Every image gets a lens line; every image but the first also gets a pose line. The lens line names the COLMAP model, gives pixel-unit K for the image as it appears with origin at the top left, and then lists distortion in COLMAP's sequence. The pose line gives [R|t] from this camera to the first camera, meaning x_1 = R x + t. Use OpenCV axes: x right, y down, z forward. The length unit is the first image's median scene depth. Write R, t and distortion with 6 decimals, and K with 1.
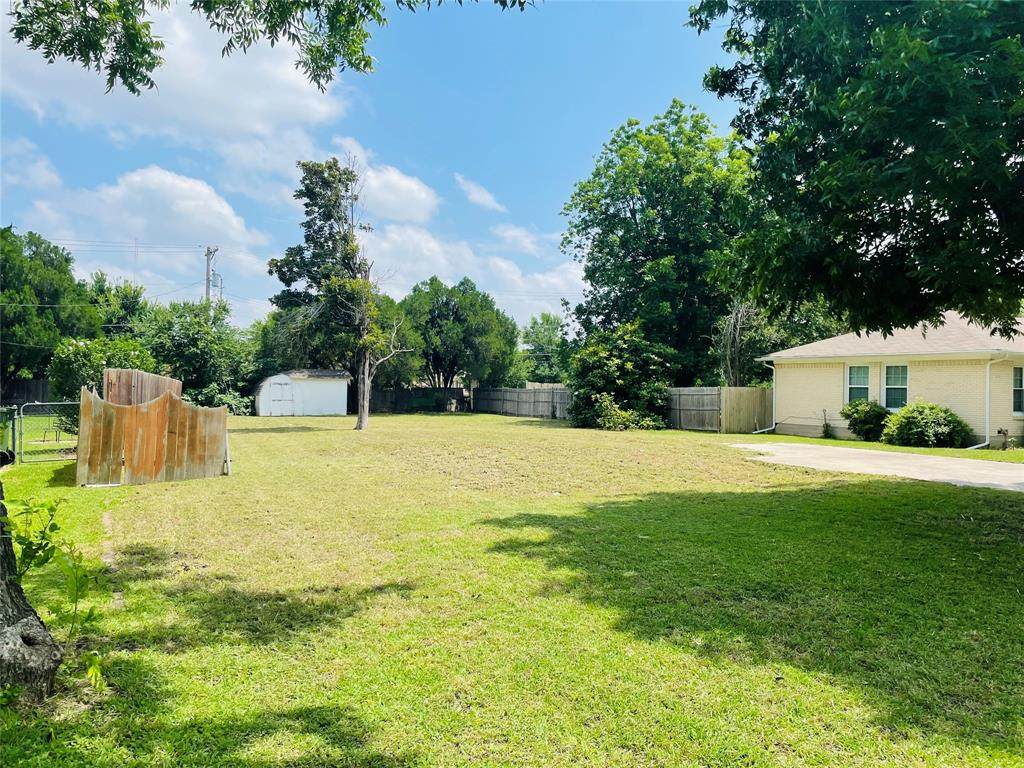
lens RADIAL K [[771.4, 0, 503.2], [0, 771.4, 375.9], [0, 0, 1]] dist [0.043994, -0.011458]
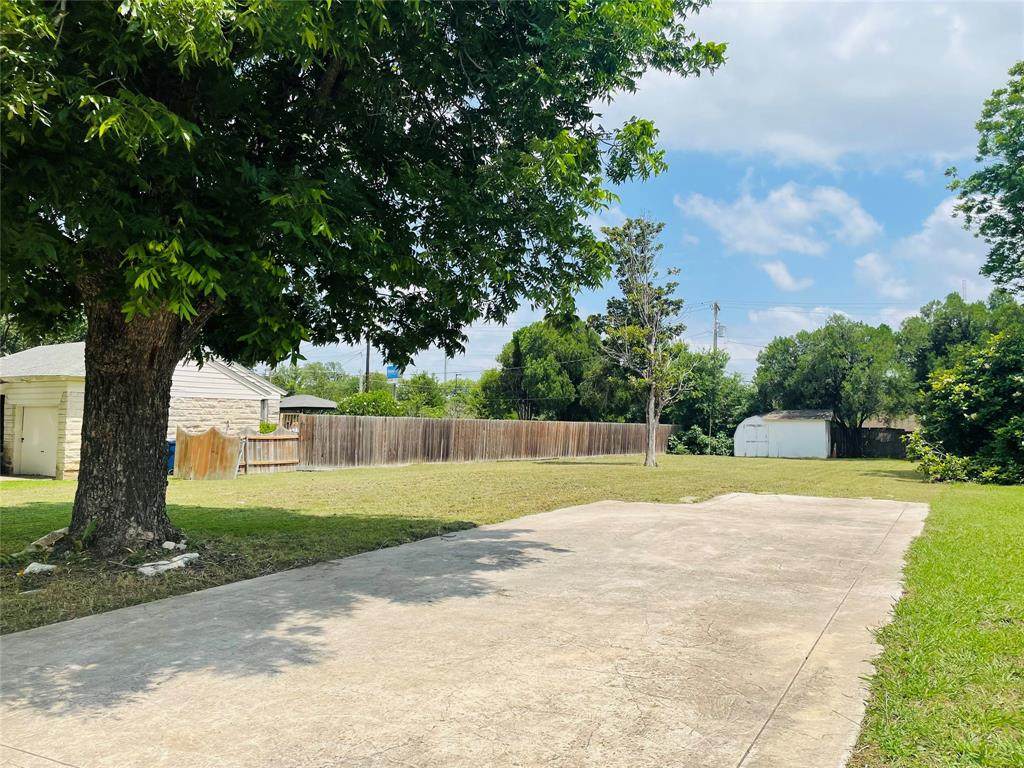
lens RADIAL K [[771.4, 0, 511.2], [0, 771.4, 387.4], [0, 0, 1]] dist [0.043994, -0.011458]
pose [[0.547062, -0.052947, -0.835416, 0.564234], [0.015967, 0.998476, -0.052825, 0.013824], [0.836940, 0.015559, 0.547073, 0.256258]]
